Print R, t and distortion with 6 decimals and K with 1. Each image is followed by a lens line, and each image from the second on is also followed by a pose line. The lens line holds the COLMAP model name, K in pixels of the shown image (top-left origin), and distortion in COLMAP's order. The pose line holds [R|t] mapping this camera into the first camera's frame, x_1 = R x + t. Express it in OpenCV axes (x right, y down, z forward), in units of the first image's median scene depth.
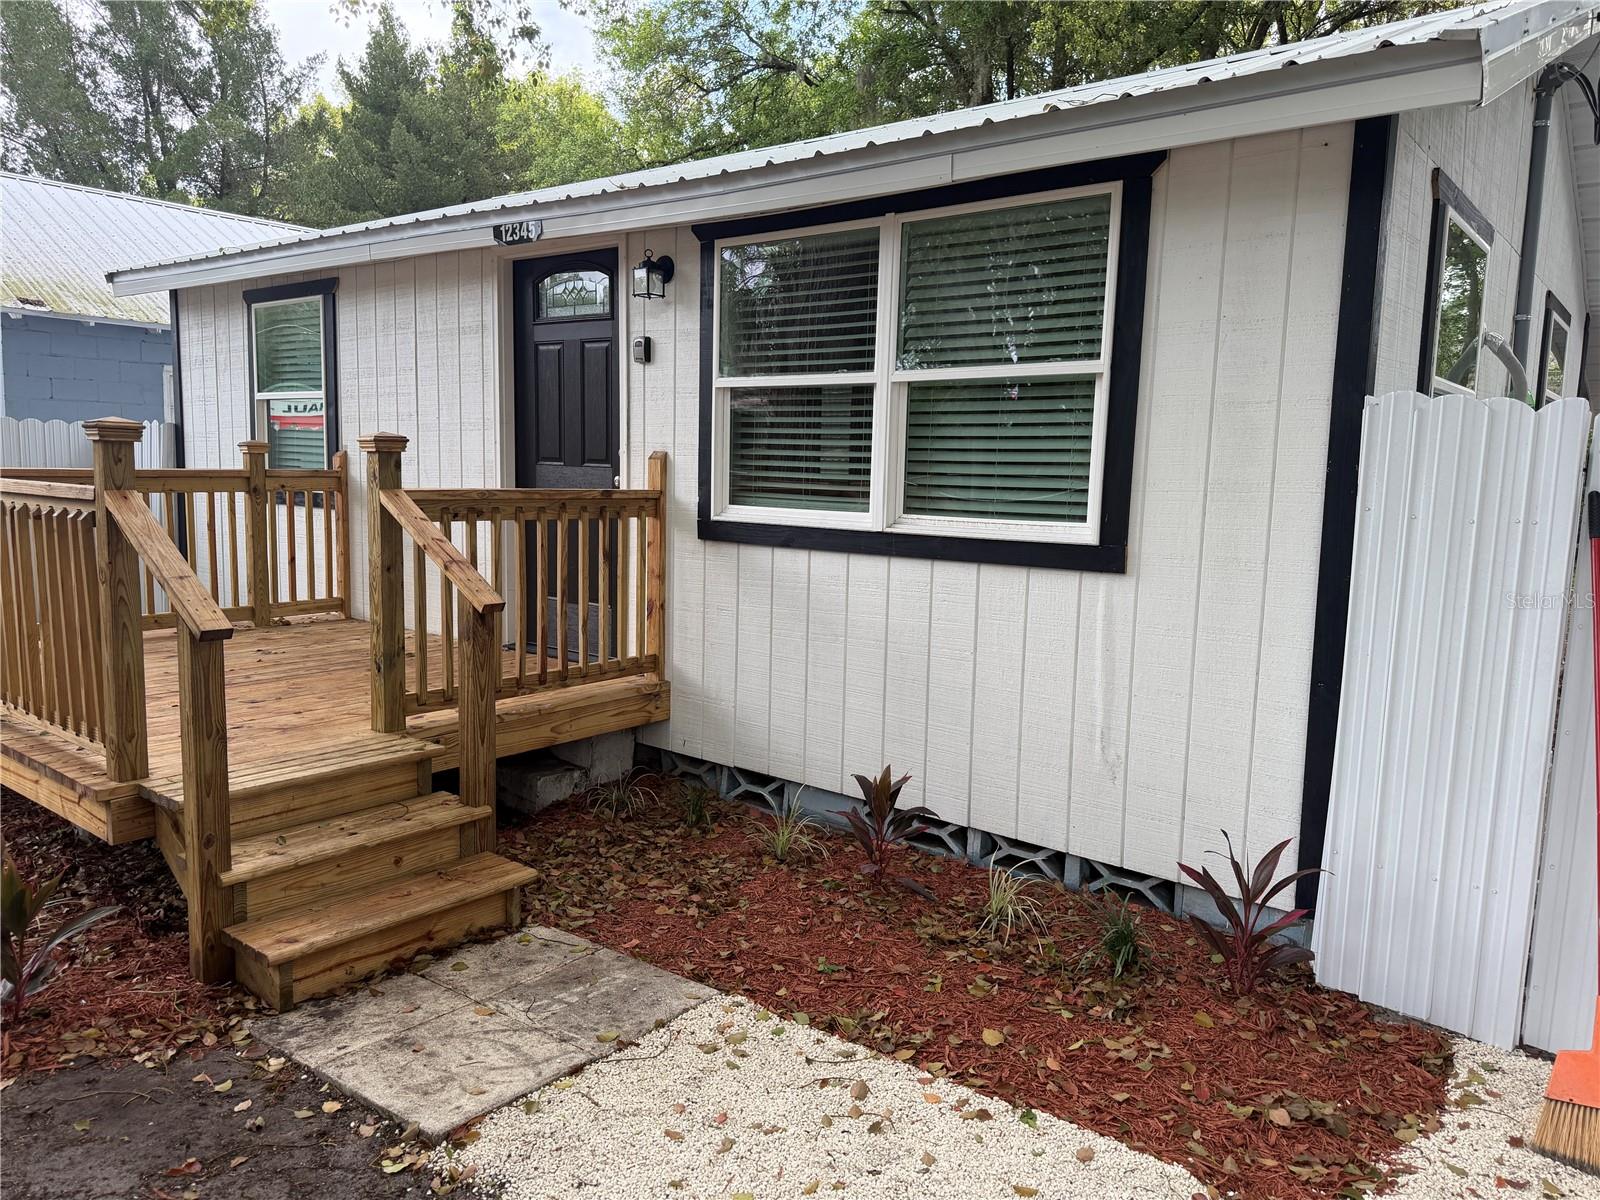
lens RADIAL K [[1117.7, 0, 782.0], [0, 1117.7, 605.0], [0, 0, 1]] dist [0.148253, -0.225140]
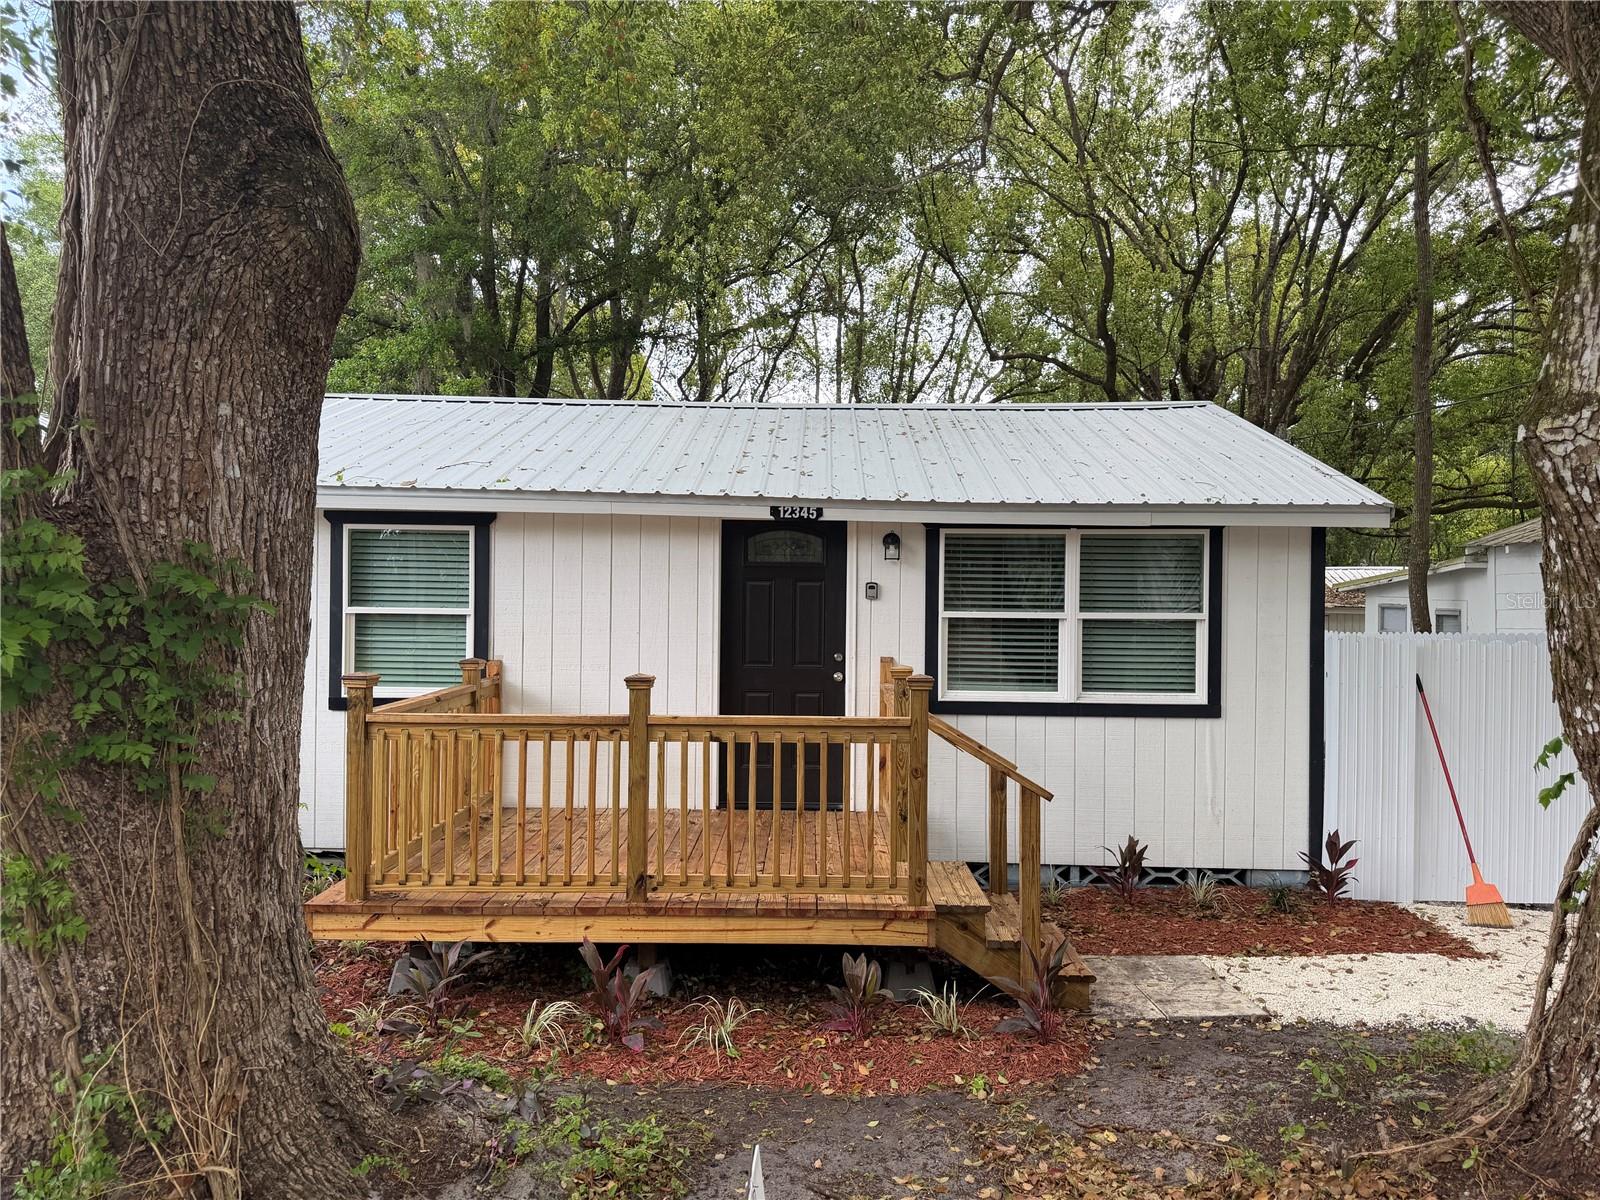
lens RADIAL K [[1134.5, 0, 800.0], [0, 1134.5, 600.0], [0, 0, 1]] dist [0.121588, -0.176835]
pose [[0.774122, -0.018299, 0.632772, -1.498668], [0.089106, 0.992780, -0.080301, -0.131586], [-0.626734, 0.118547, 0.770163, -0.127459]]
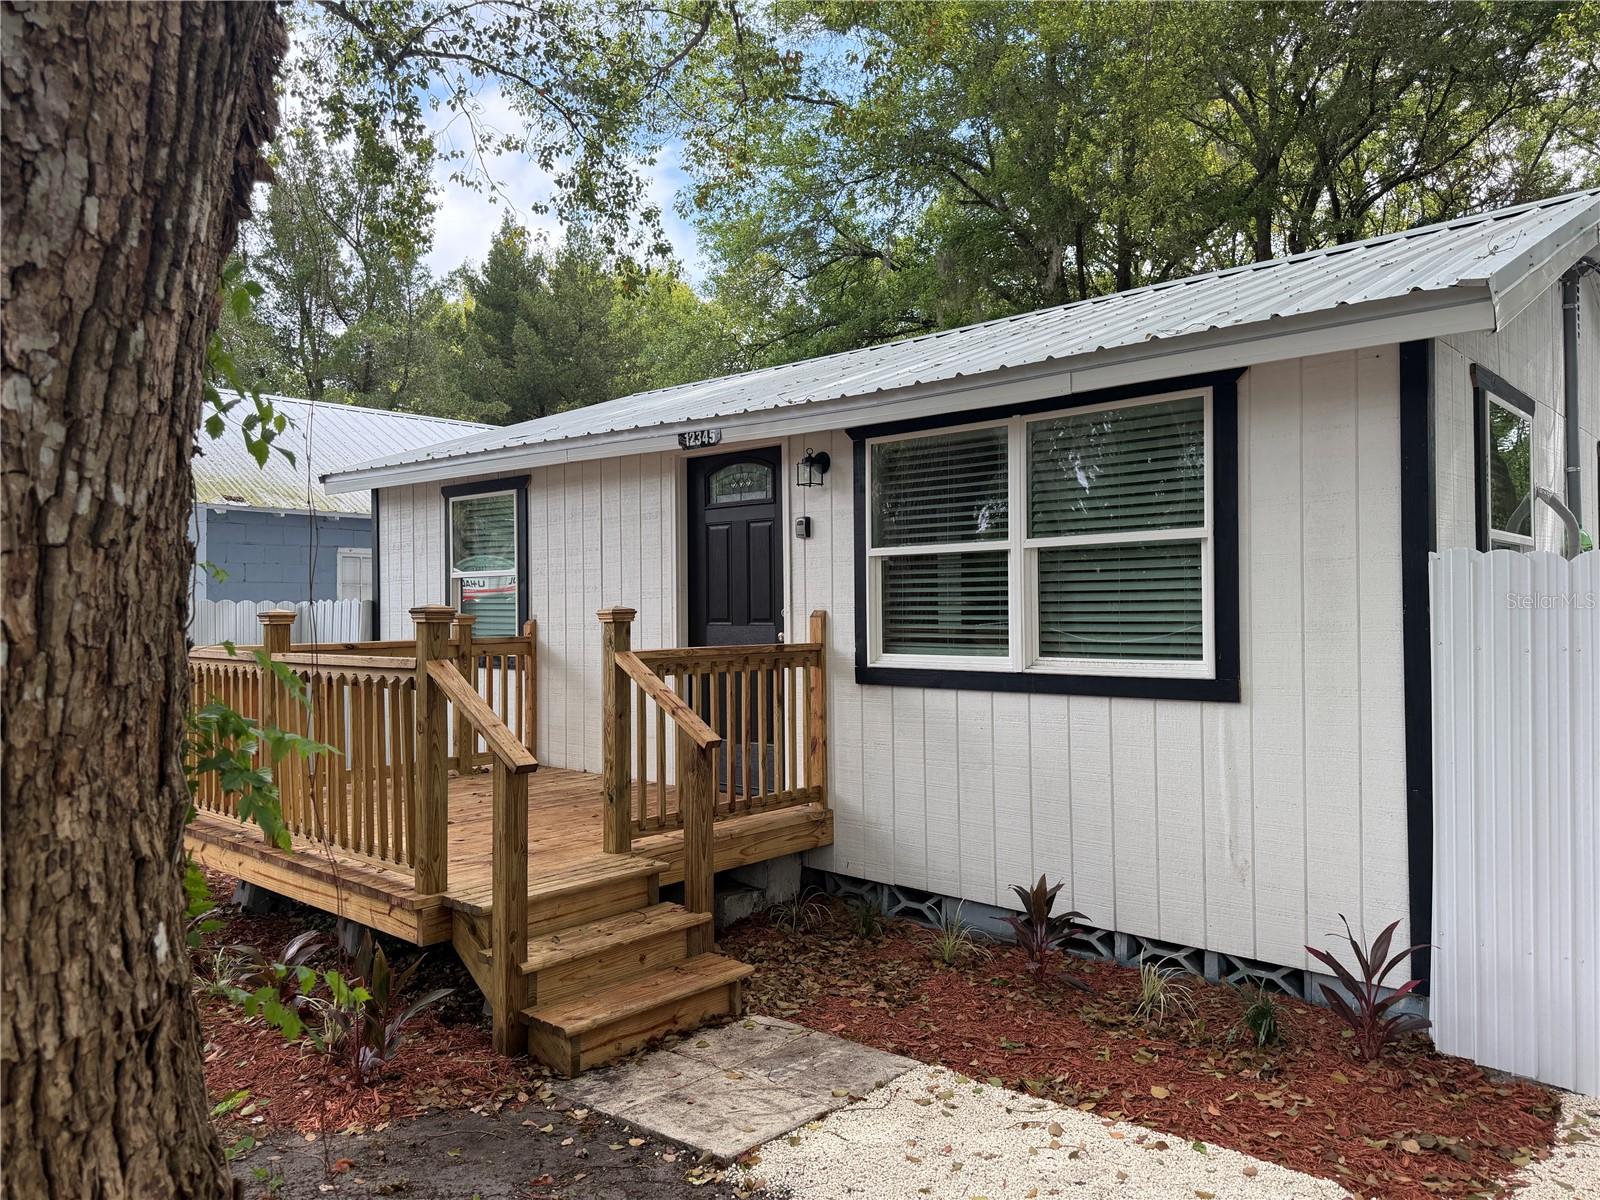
lens RADIAL K [[1123.3, 0, 798.1], [0, 1123.3, 611.3], [0, 0, 1]] dist [0.133623, -0.205363]
pose [[0.997821, -0.034693, -0.056125, -0.084778], [0.027441, 0.991754, -0.125182, 0.013849], [0.060005, 0.123369, 0.990545, -0.216146]]
